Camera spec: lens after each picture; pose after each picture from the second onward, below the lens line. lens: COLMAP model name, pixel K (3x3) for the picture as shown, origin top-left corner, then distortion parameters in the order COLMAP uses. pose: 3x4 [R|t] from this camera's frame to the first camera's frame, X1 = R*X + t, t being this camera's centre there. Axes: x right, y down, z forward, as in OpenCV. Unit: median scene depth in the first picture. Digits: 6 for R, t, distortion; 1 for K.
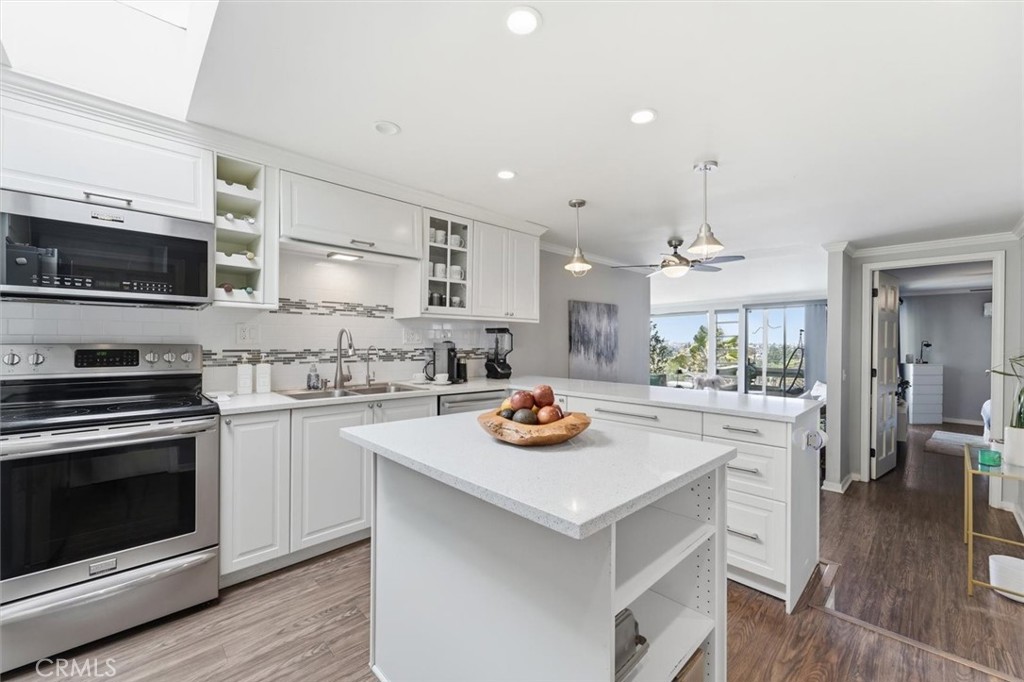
lens RADIAL K [[415.4, 0, 512.0], [0, 415.4, 337.4], [0, 0, 1]] dist [-0.011794, 0.000679]
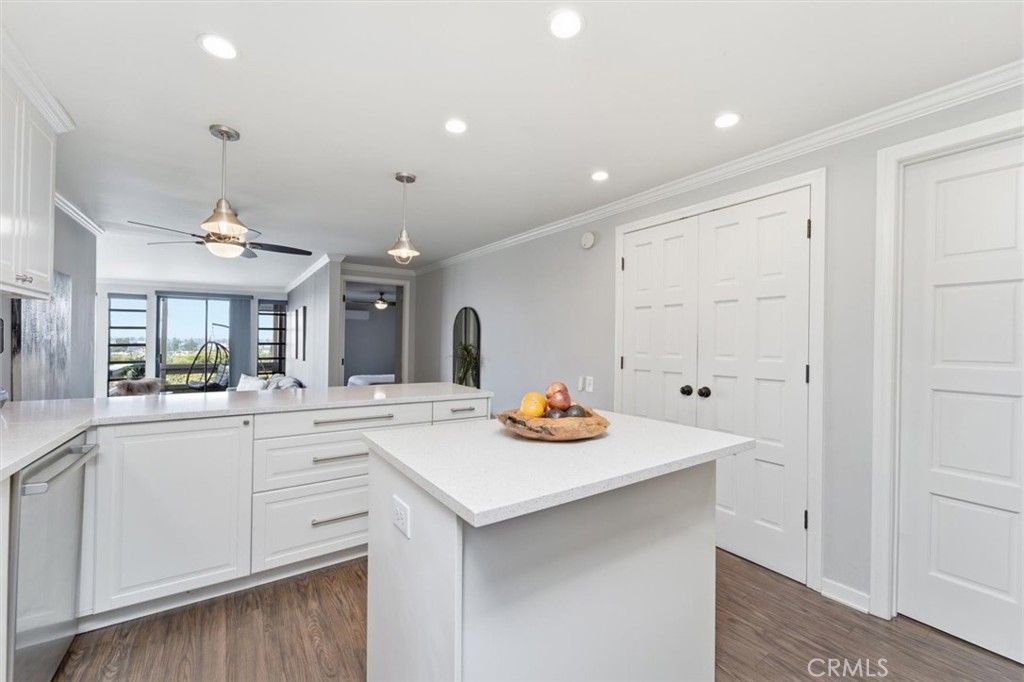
lens RADIAL K [[415.4, 0, 514.9], [0, 415.4, 348.1], [0, 0, 1]] dist [-0.011794, 0.000679]
pose [[0.144532, -0.018163, 0.989333, -0.319986], [-0.023396, 0.999489, 0.021768, 0.003060], [-0.989223, -0.026293, 0.144033, 0.305547]]
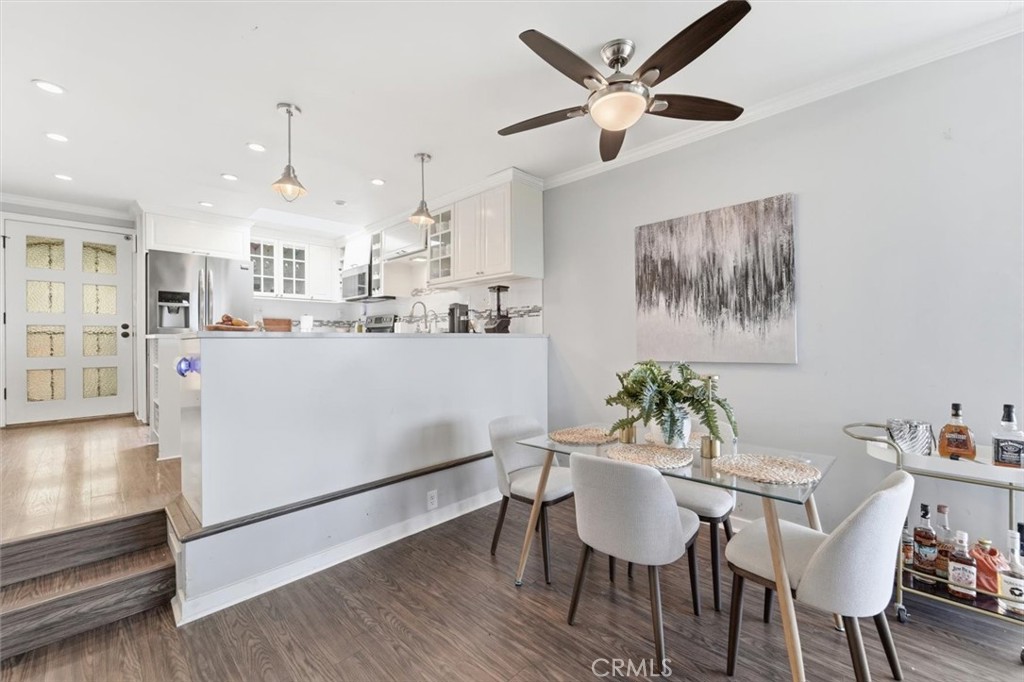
lens RADIAL K [[415.4, 0, 511.3], [0, 415.4, 336.6], [0, 0, 1]] dist [-0.011794, 0.000679]
pose [[0.032538, -0.014199, -0.999370, 0.785212], [0.013284, 0.999817, -0.013773, 0.090710], [0.999382, -0.012827, 0.032721, 0.786985]]
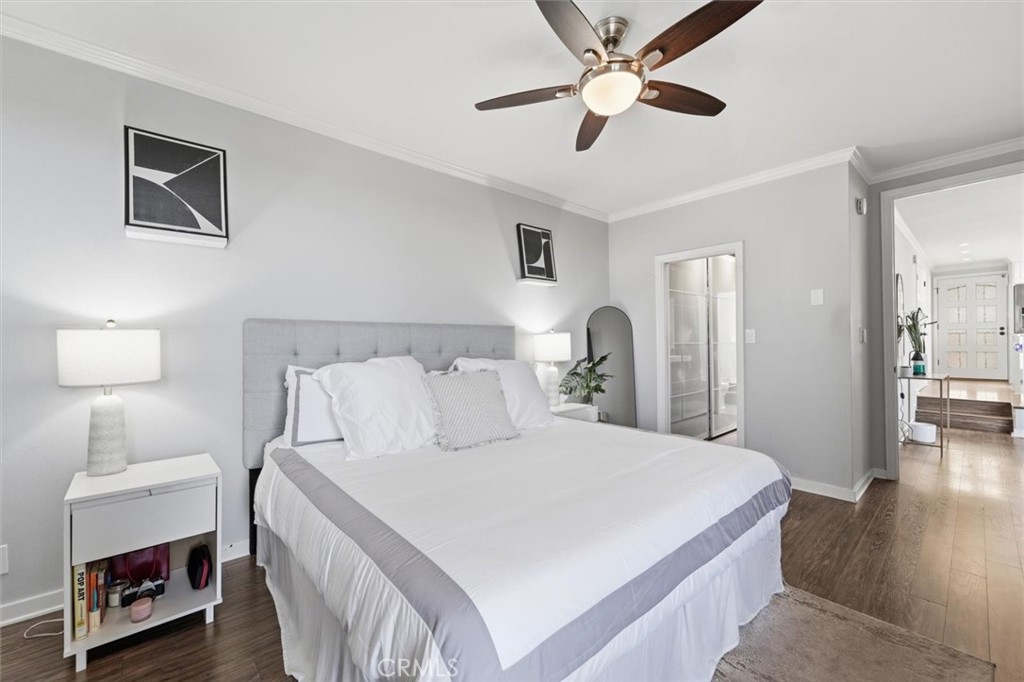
lens RADIAL K [[415.4, 0, 517.3], [0, 415.4, 338.7], [0, 0, 1]] dist [-0.011794, 0.000679]
pose [[-0.999093, -0.002781, 0.042488, 1.675428], [-0.003080, 0.999971, -0.006974, 0.100106], [-0.042467, -0.007098, -0.999073, 1.645679]]
